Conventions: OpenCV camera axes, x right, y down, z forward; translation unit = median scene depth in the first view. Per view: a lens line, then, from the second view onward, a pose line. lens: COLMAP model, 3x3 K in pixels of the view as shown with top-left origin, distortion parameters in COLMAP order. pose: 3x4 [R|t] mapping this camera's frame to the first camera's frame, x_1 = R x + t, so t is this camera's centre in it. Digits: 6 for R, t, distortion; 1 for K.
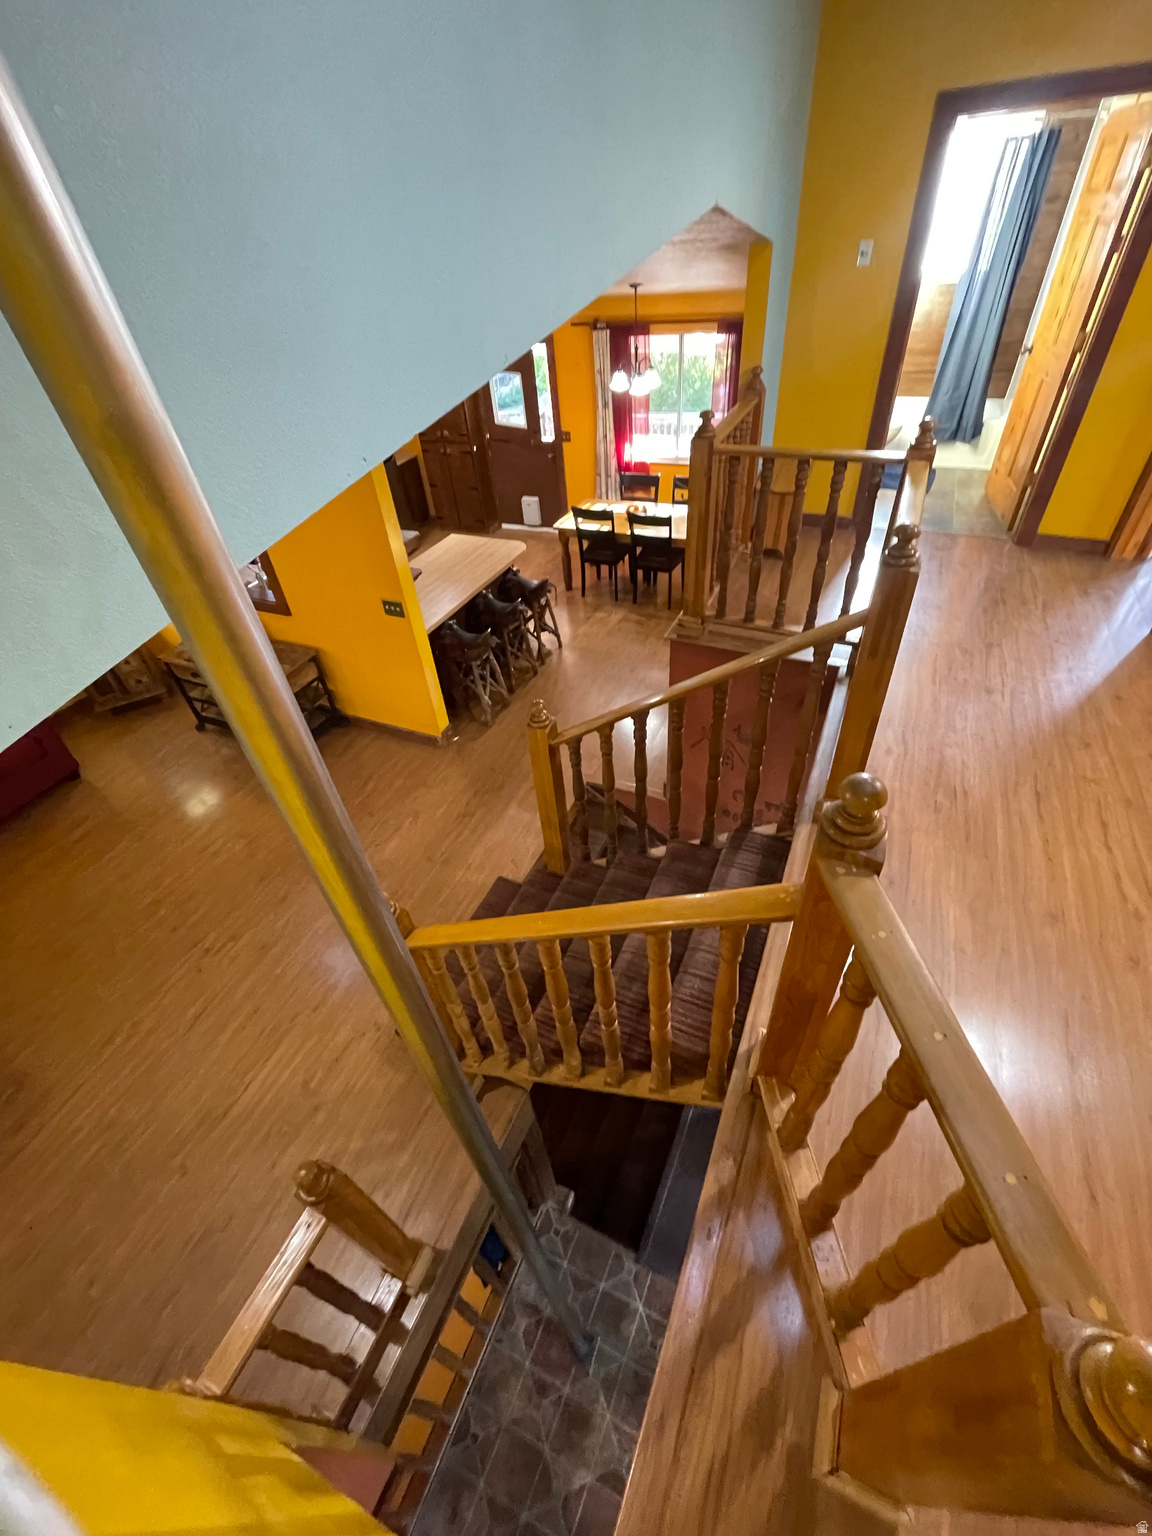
lens RADIAL K [[627.5, 0, 578.8], [0, 627.5, 765.2], [0, 0, 1]] dist [-0.003308, 0.000425]
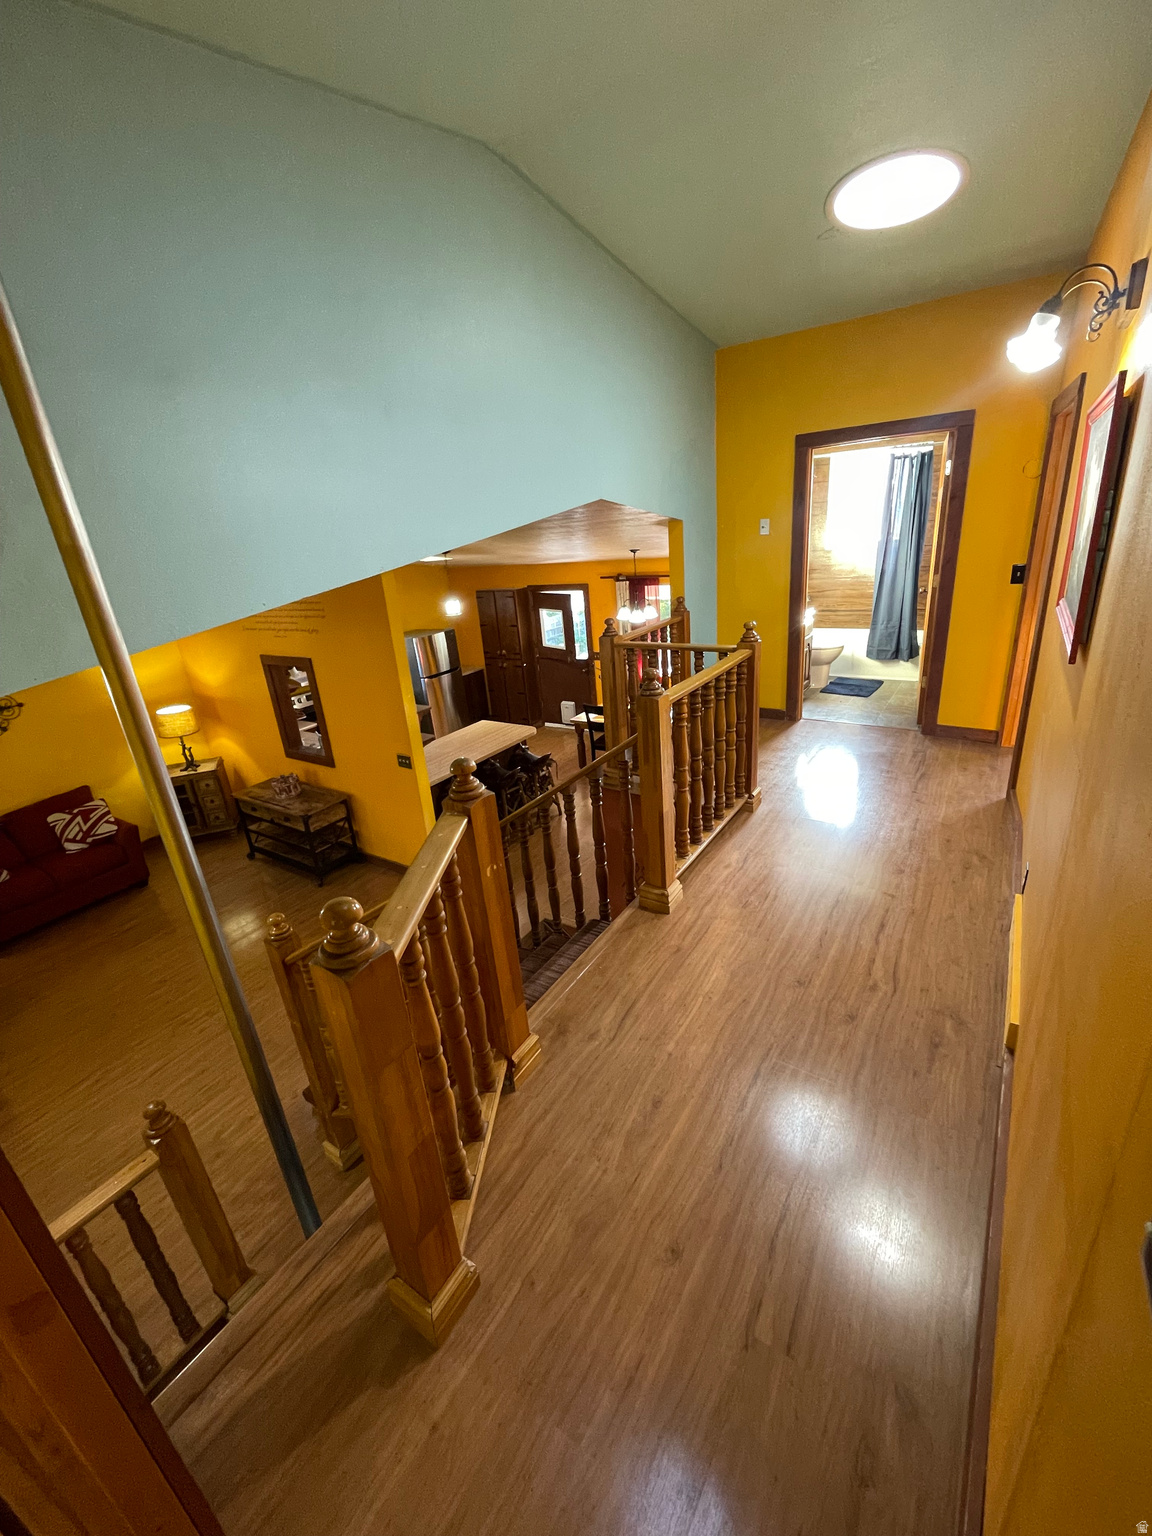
lens RADIAL K [[627.5, 0, 579.5], [0, 627.5, 765.8], [0, 0, 1]] dist [-0.003308, 0.000425]
pose [[0.987654, 0.049797, -0.148527, 0.180812], [-0.096054, 0.941486, -0.323076, 0.099989], [0.123747, 0.333354, 0.934645, -0.101369]]
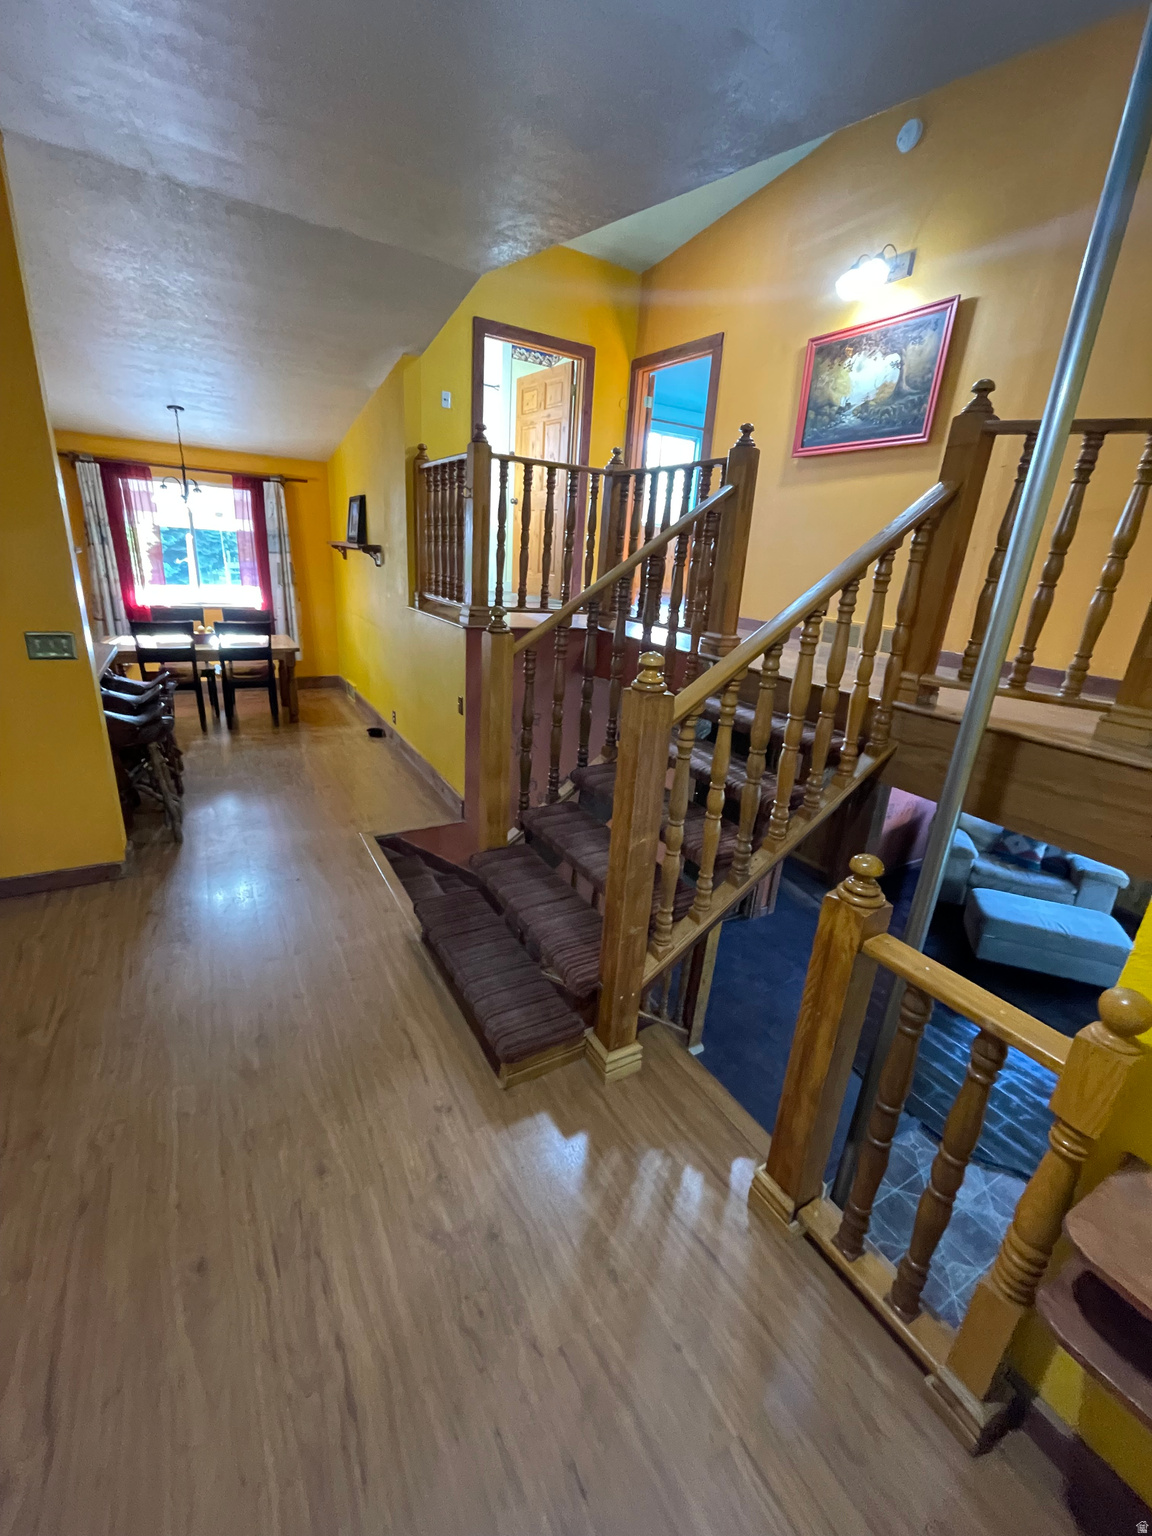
lens RADIAL K [[627.5, 0, 581.1], [0, 627.5, 768.0], [0, 0, 1]] dist [-0.003308, 0.000425]
pose [[0.570248, -0.154559, 0.806802, -0.394751], [0.448486, 0.881428, -0.148136, 0.154111], [-0.688242, 0.446313, 0.571950, 0.227578]]
